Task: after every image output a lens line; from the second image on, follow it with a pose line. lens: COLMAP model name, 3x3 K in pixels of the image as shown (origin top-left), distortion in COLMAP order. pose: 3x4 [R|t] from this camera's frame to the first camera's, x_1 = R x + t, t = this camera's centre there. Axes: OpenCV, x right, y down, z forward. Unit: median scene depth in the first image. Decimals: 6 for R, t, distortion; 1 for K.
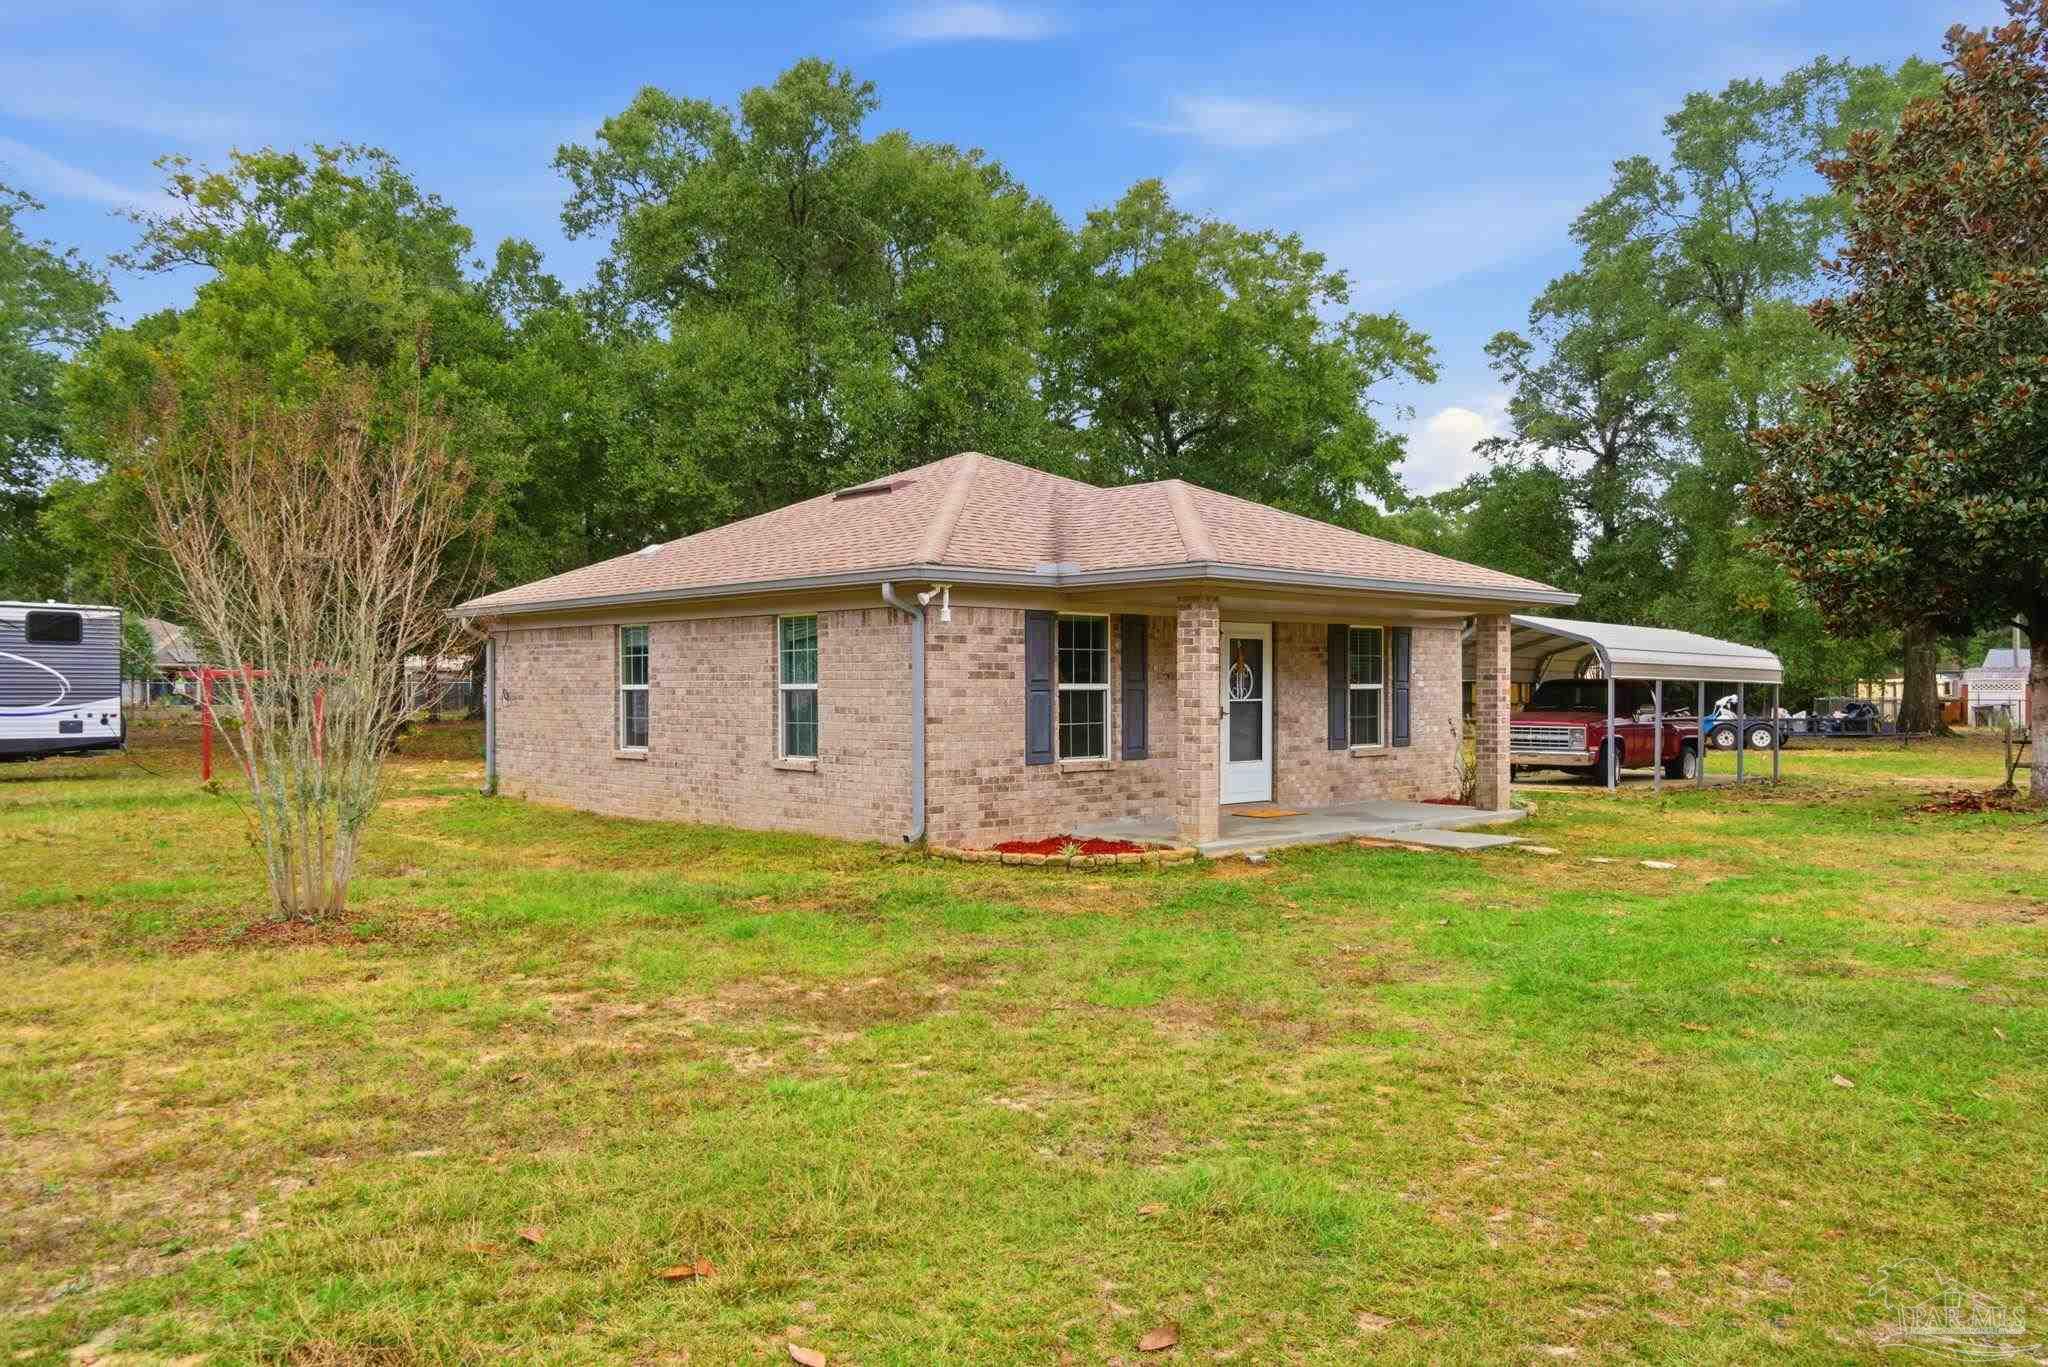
lens RADIAL K [[1553.9, 0, 1024.0], [0, 1553.9, 683.5], [0, 0, 1]] dist [-0.046650, 0.205034]
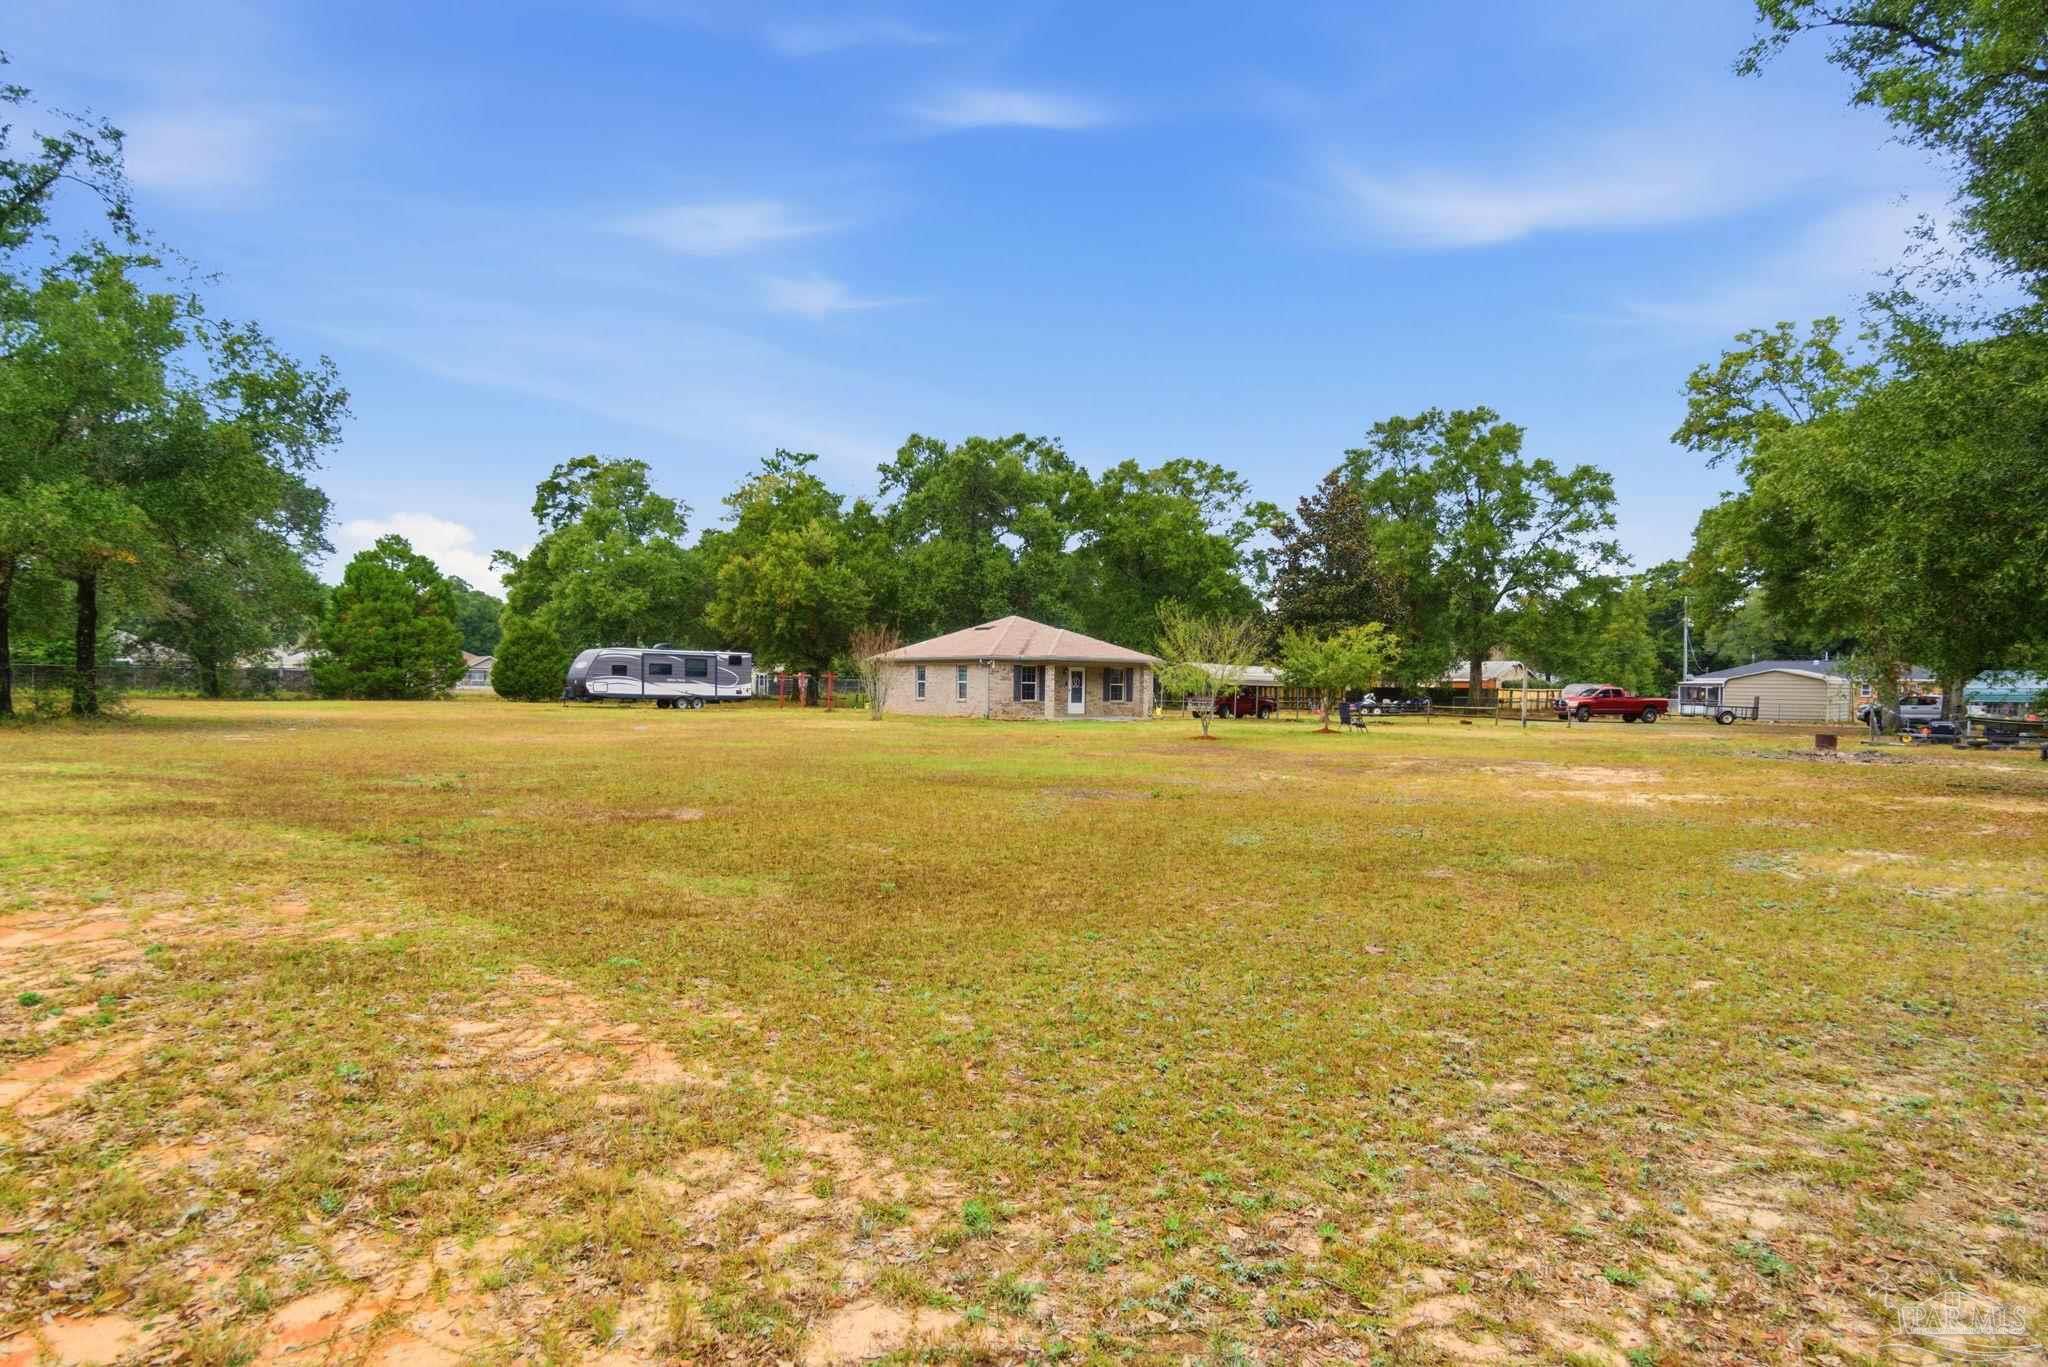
lens RADIAL K [[1274.5, 0, 995.8], [0, 1274.5, 689.0], [0, 0, 1]] dist [-0.000557, 0.000181]
pose [[0.990130, 0.015437, -0.139297, 0.417543], [-0.015057, 0.999879, 0.003783, 0.006597], [0.139339, -0.001648, 0.990243, -2.357621]]
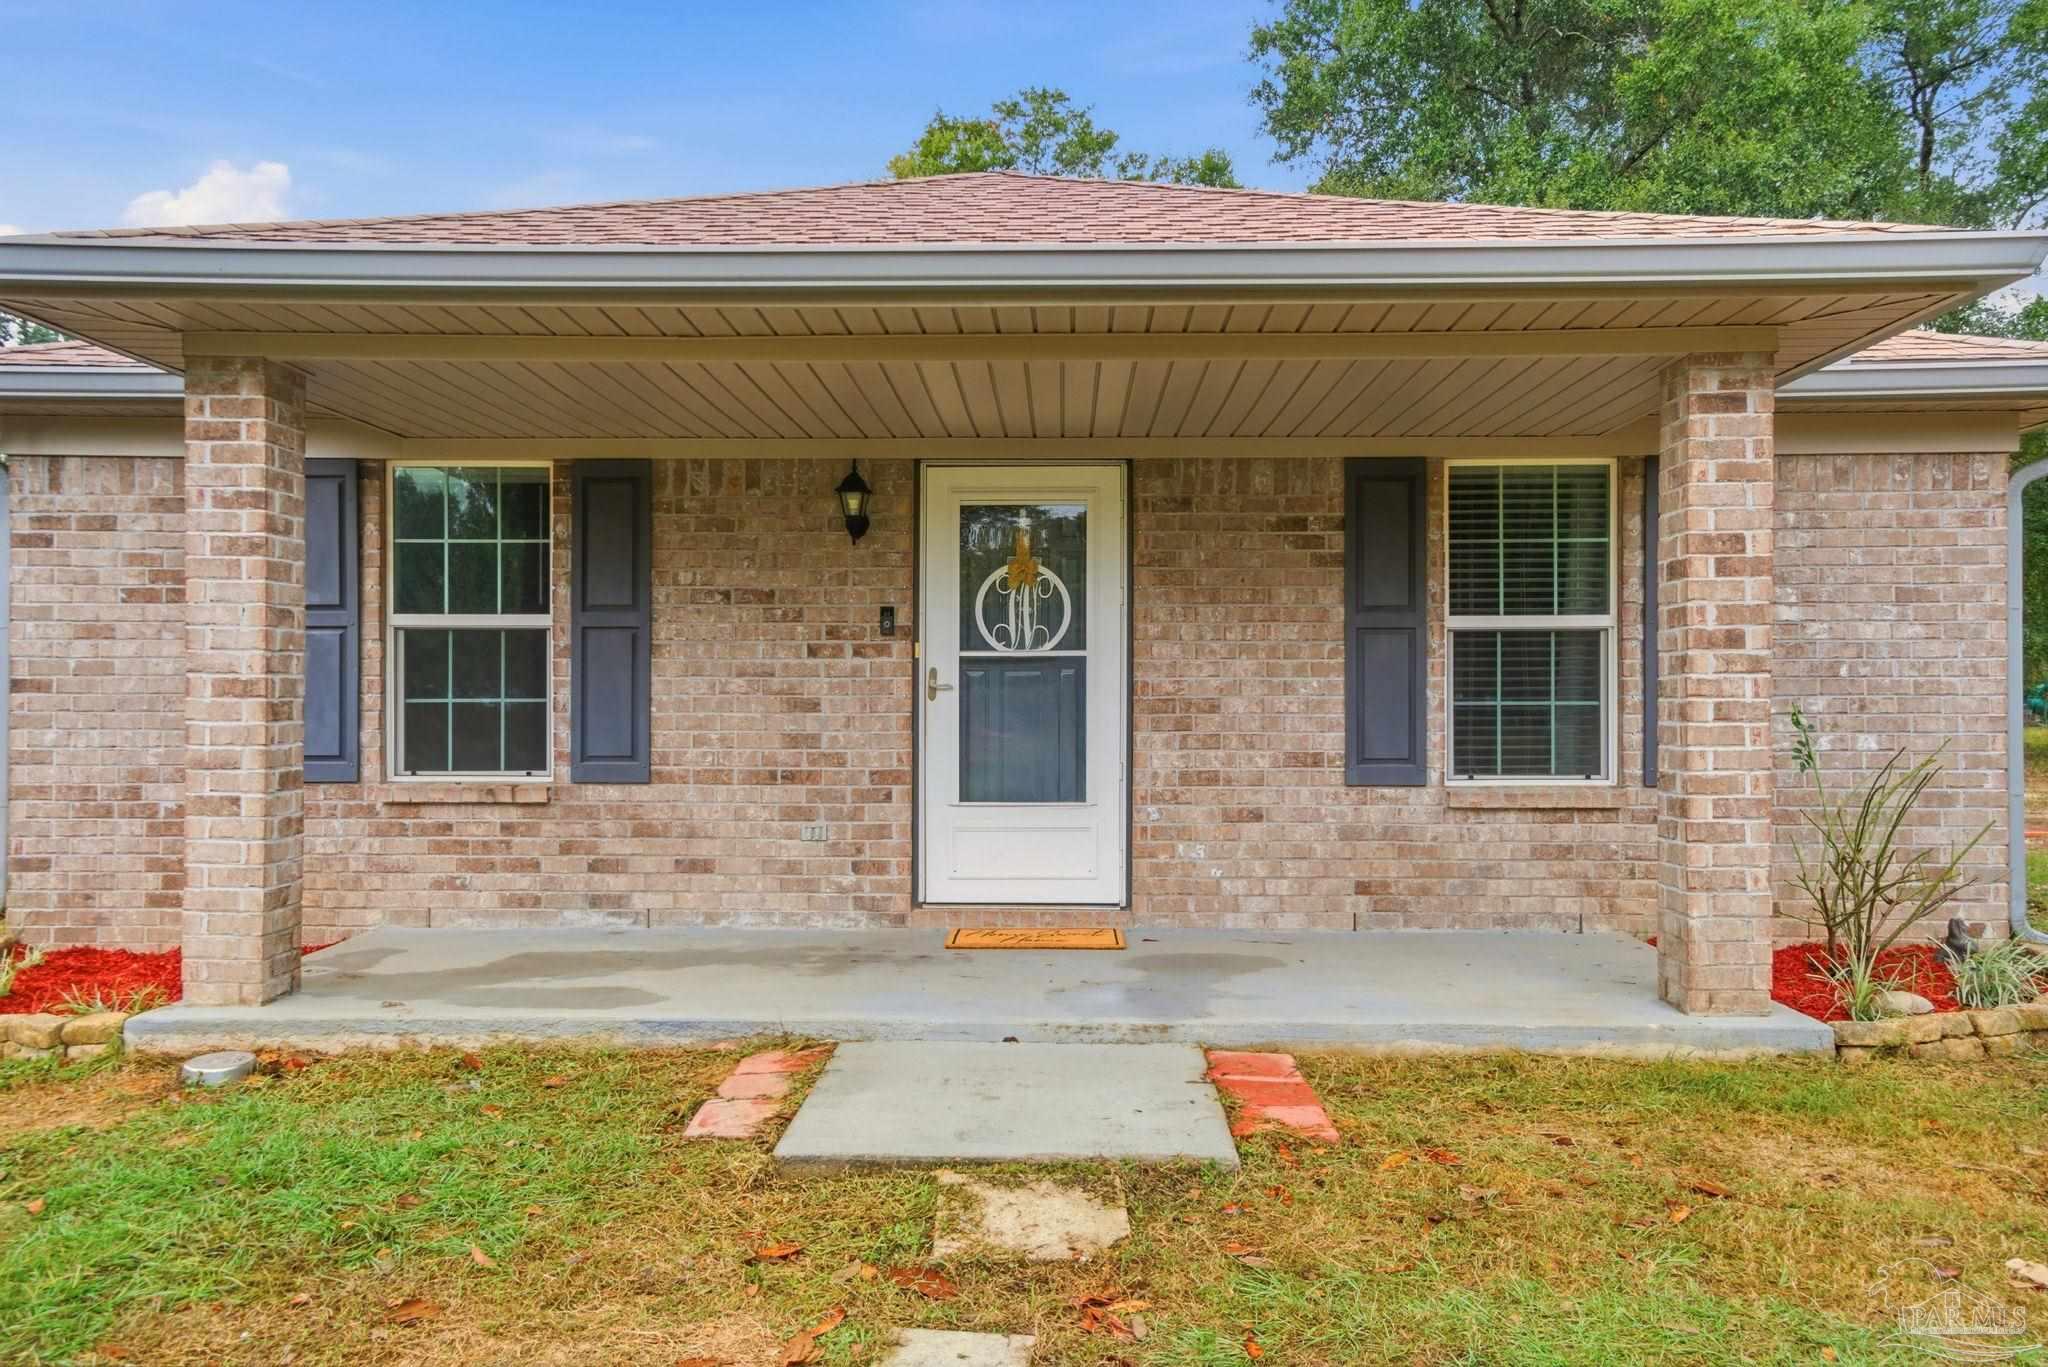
lens RADIAL K [[1544.1, 0, 1024.1], [0, 1544.1, 688.1], [0, 0, 1]] dist [-0.001182, 0.083166]
pose [[0.713437, -0.000355, -0.700719, 0.463446], [-0.001401, 0.999997, -0.001932, 0.022084], [0.700718, 0.002360, 0.713435, 0.761404]]
